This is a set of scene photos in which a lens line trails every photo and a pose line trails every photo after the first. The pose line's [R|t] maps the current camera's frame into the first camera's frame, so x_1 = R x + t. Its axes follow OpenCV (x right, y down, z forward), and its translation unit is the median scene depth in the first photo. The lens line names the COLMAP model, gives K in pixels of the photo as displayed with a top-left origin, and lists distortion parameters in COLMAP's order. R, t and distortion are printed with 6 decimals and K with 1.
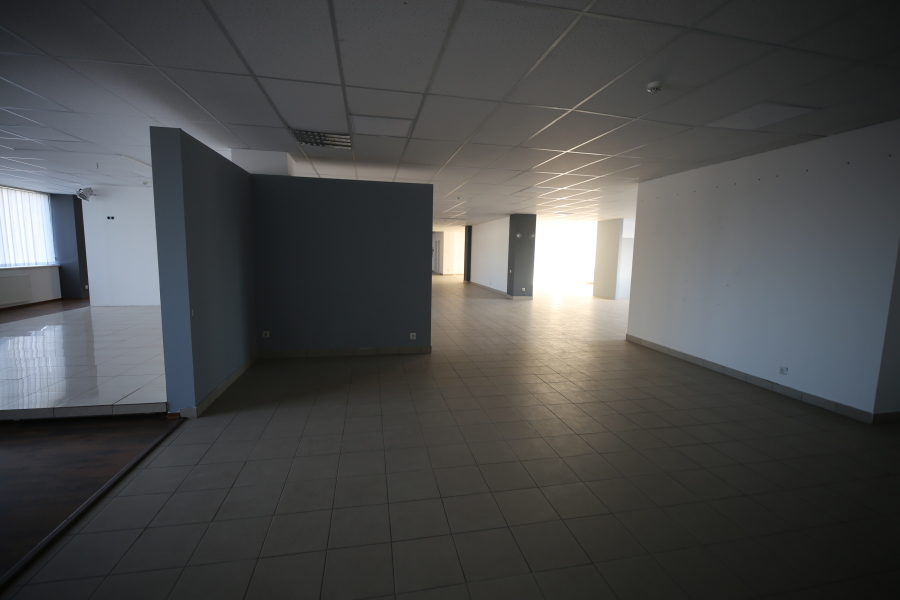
lens RADIAL K [[395.0, 0, 446.9], [0, 395.0, 292.2], [0, 0, 1]] dist [-0.000574, 0.000076]
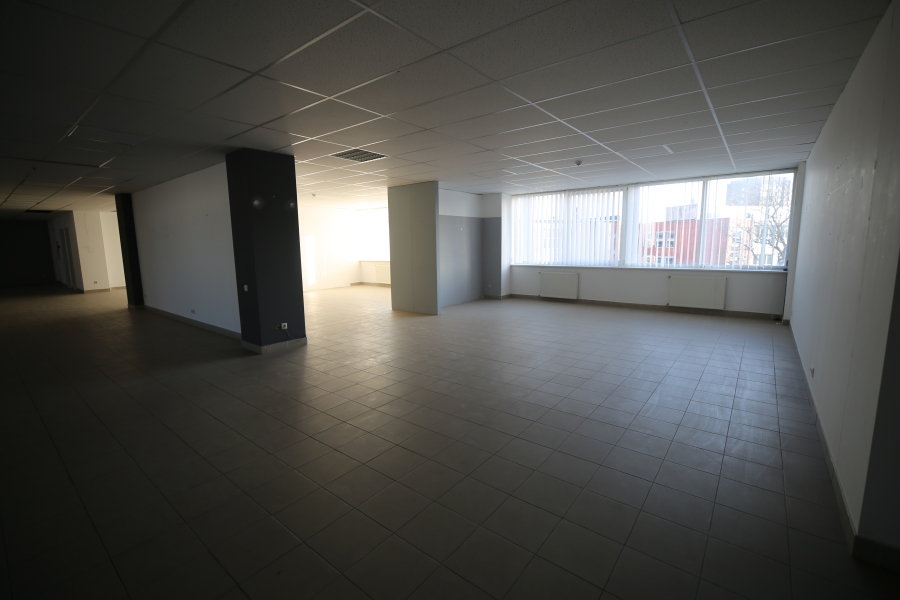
lens RADIAL K [[395.0, 0, 446.9], [0, 395.0, 292.2], [0, 0, 1]] dist [-0.000574, 0.000076]
pose [[0.768042, -0.117606, 0.629508, 0.040786], [0.100185, 0.992955, 0.063274, -0.037642], [-0.632515, 0.014470, 0.774413, 0.372583]]
